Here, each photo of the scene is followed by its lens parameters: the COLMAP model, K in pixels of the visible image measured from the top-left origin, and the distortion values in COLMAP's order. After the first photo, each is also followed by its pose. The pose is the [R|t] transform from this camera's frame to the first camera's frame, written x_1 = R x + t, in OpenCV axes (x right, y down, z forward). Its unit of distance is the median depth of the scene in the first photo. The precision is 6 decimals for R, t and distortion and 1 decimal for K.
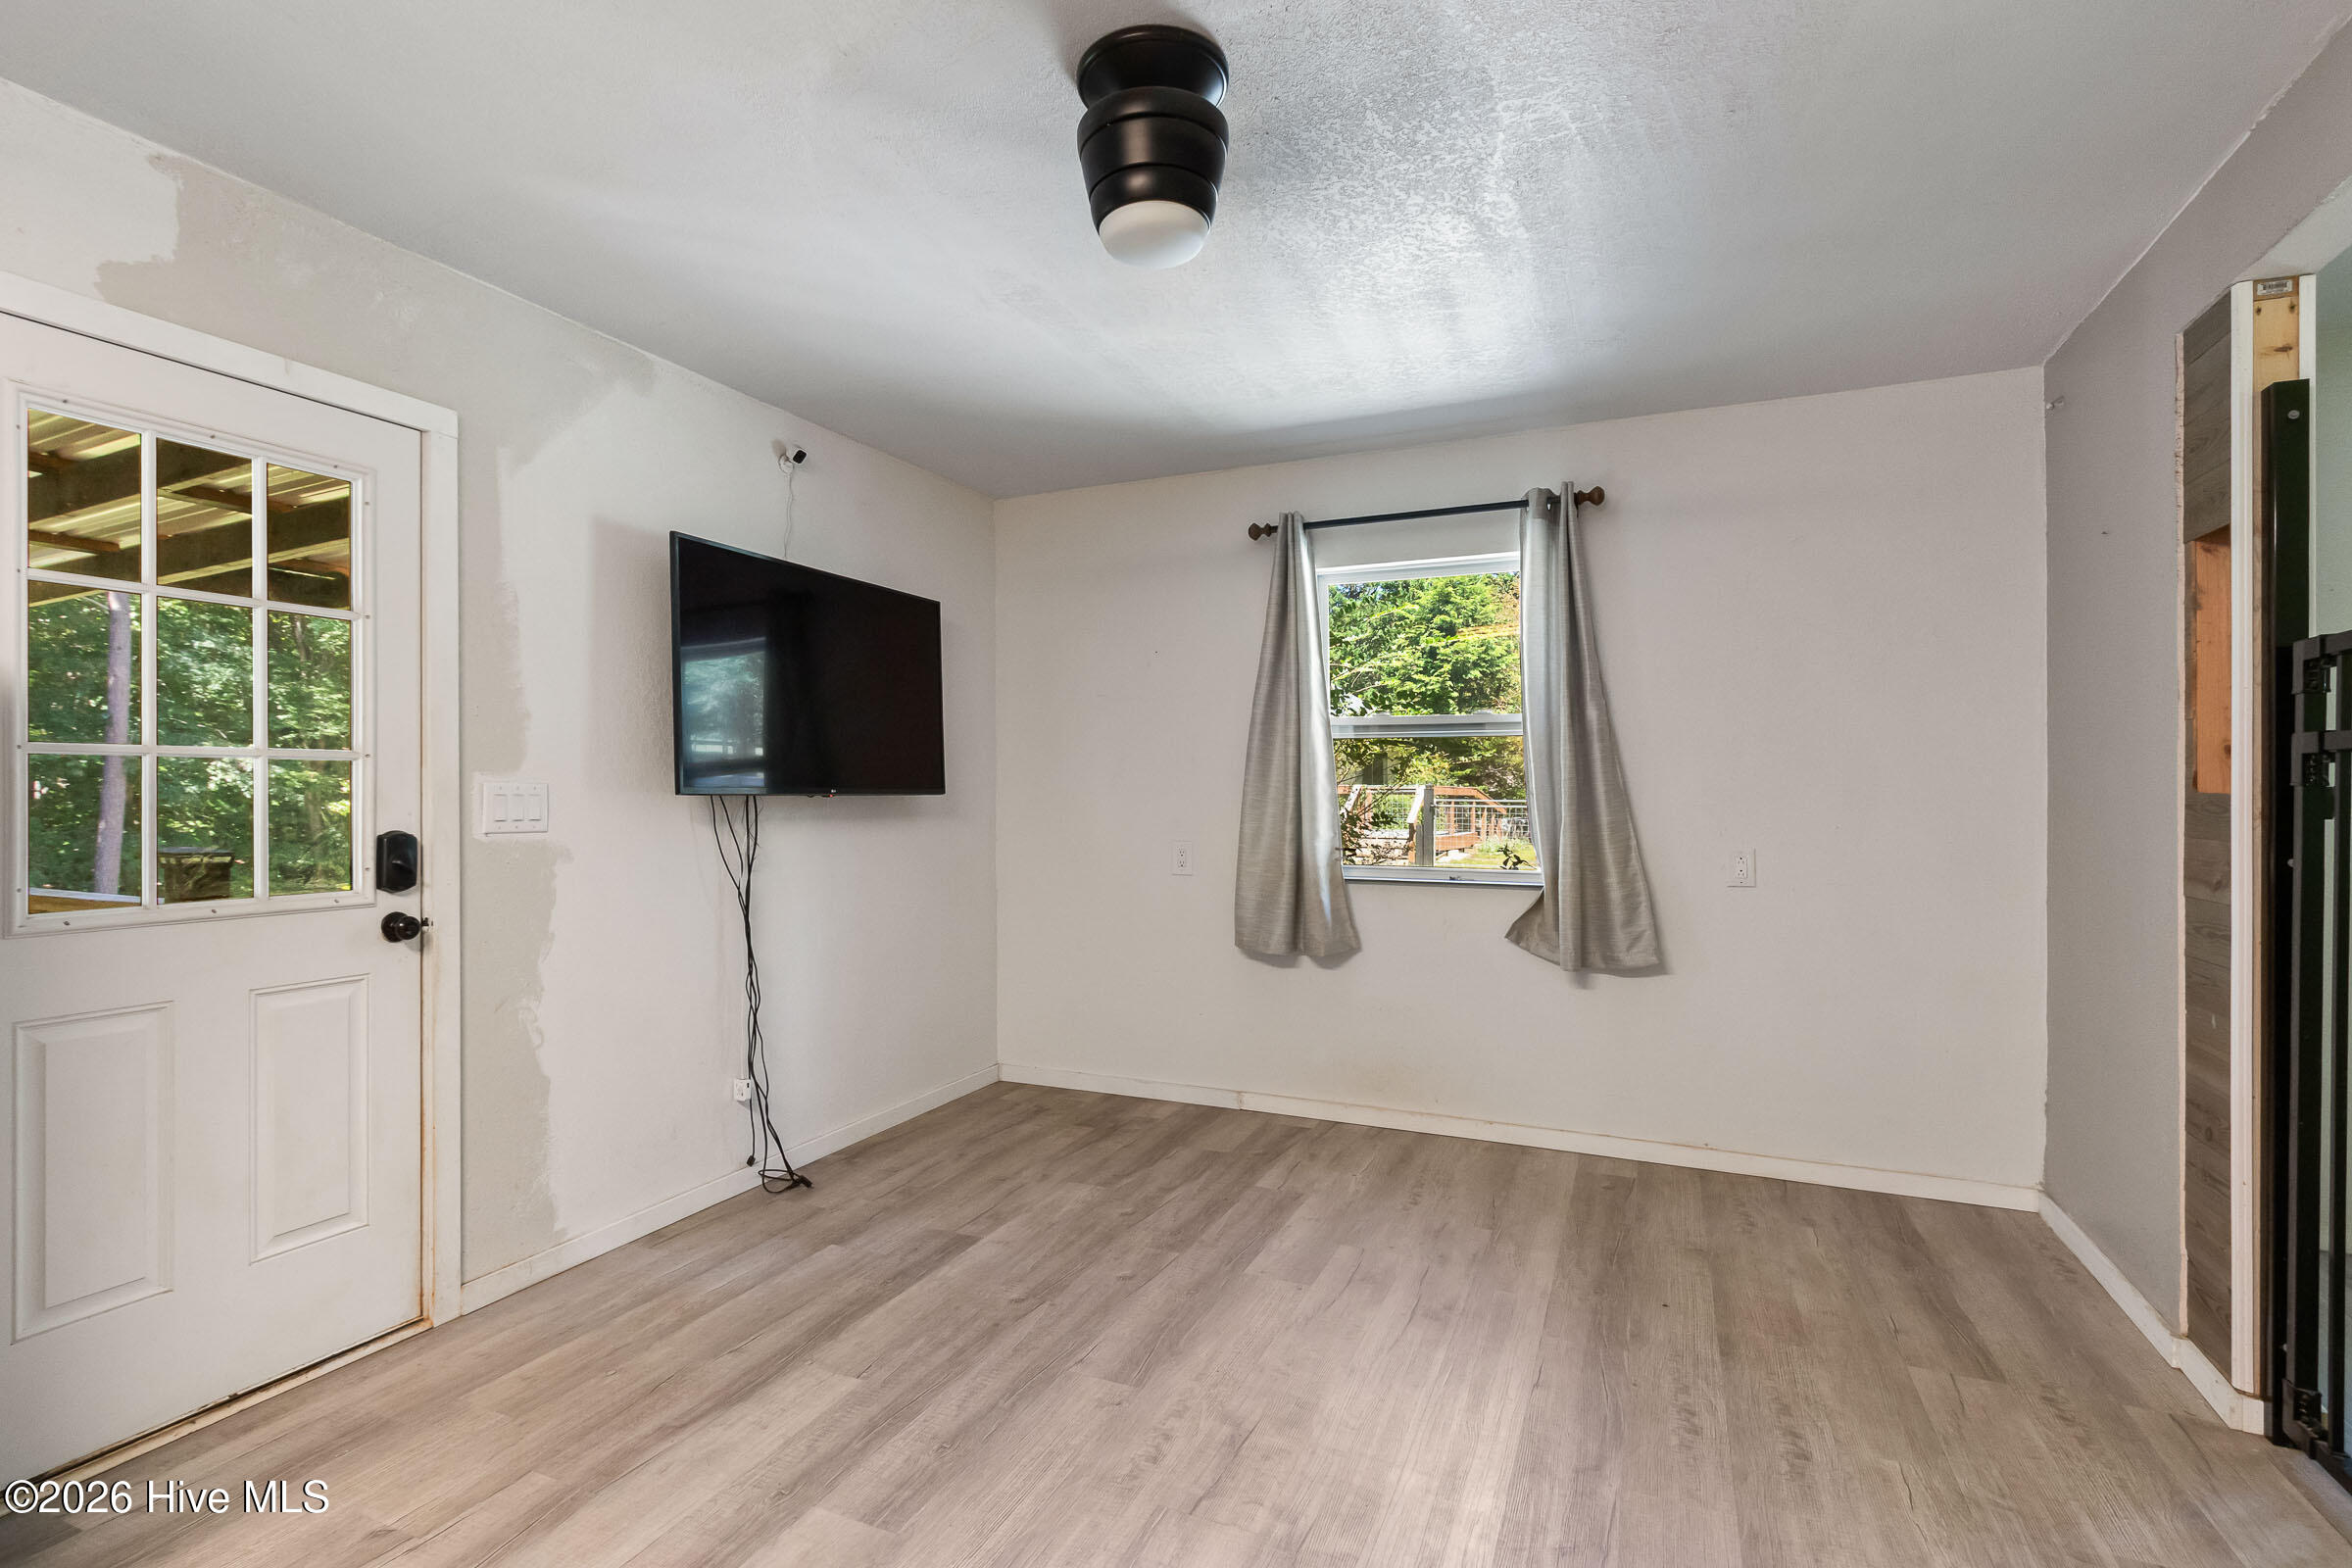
lens RADIAL K [[1125.8, 0, 1147.4], [0, 1125.8, 789.4], [0, 0, 1]] dist [0.005538, -0.000259]
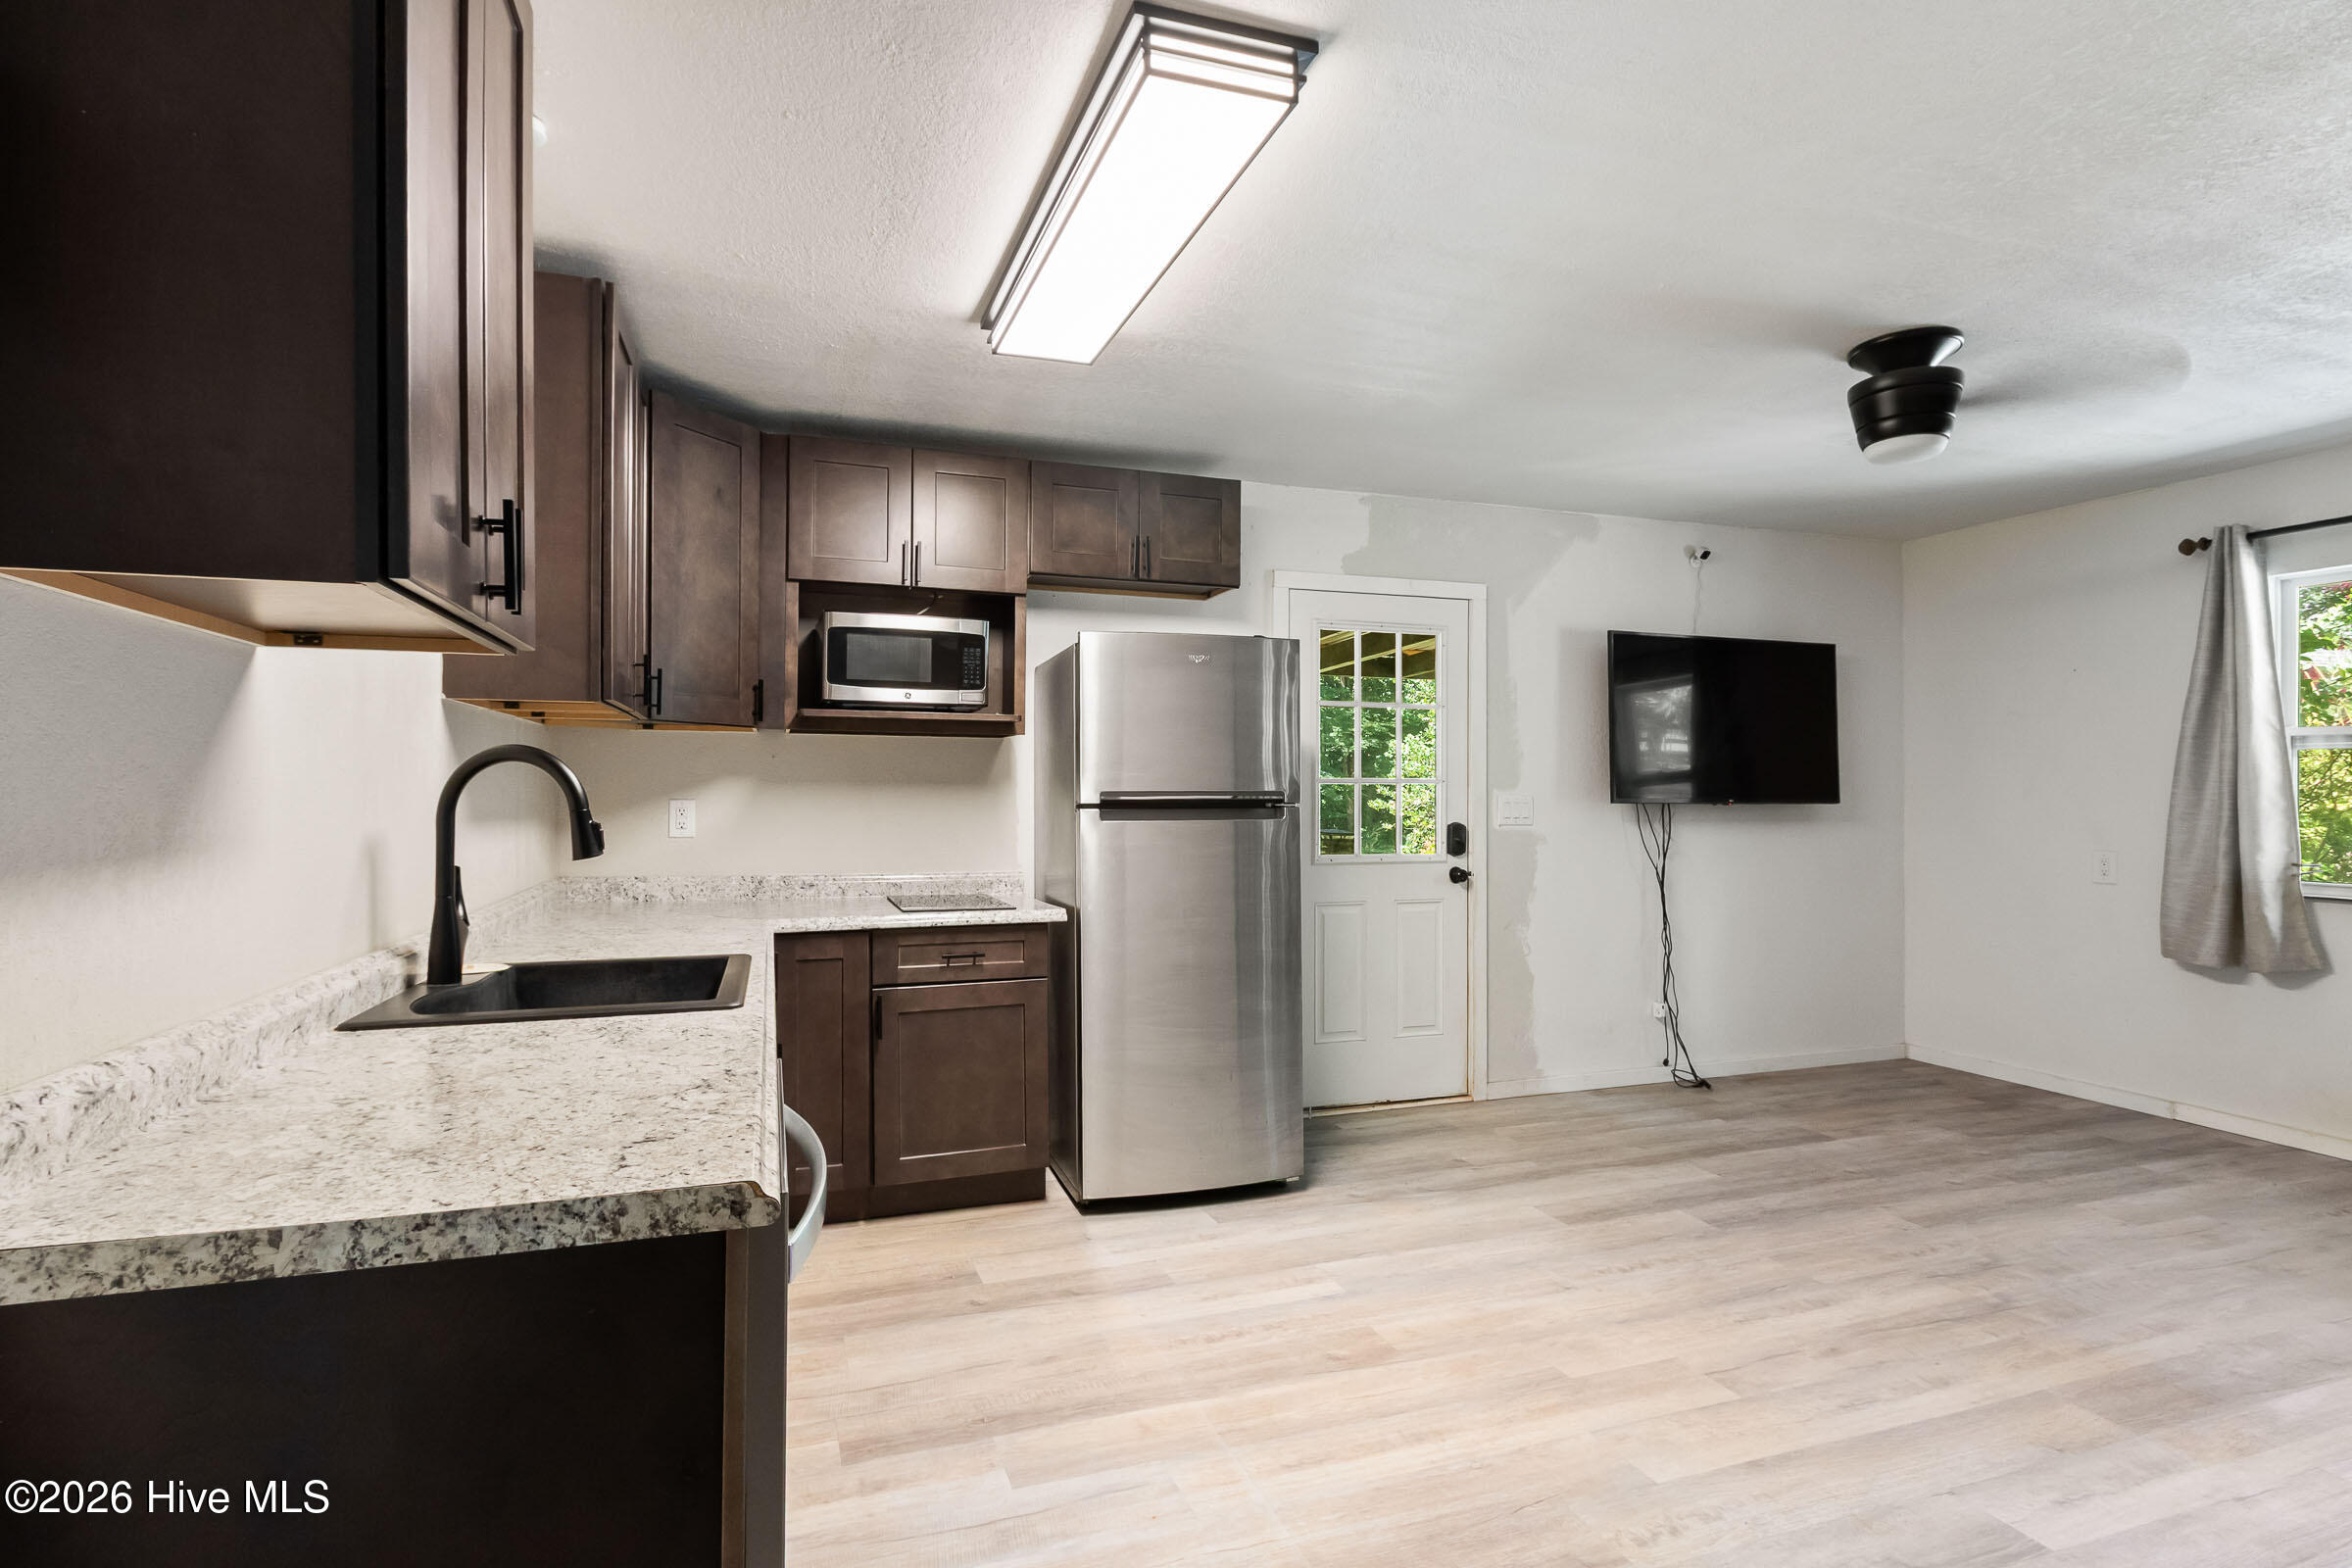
lens RADIAL K [[1125.8, 0, 1147.4], [0, 1125.8, 789.4], [0, 0, 1]] dist [0.005538, -0.000259]
pose [[0.689359, 0.002620, -0.724415, 0.257514], [-0.001691, 0.999997, 0.002008, -0.016094], [0.724418, -0.000159, 0.689361, -0.513659]]
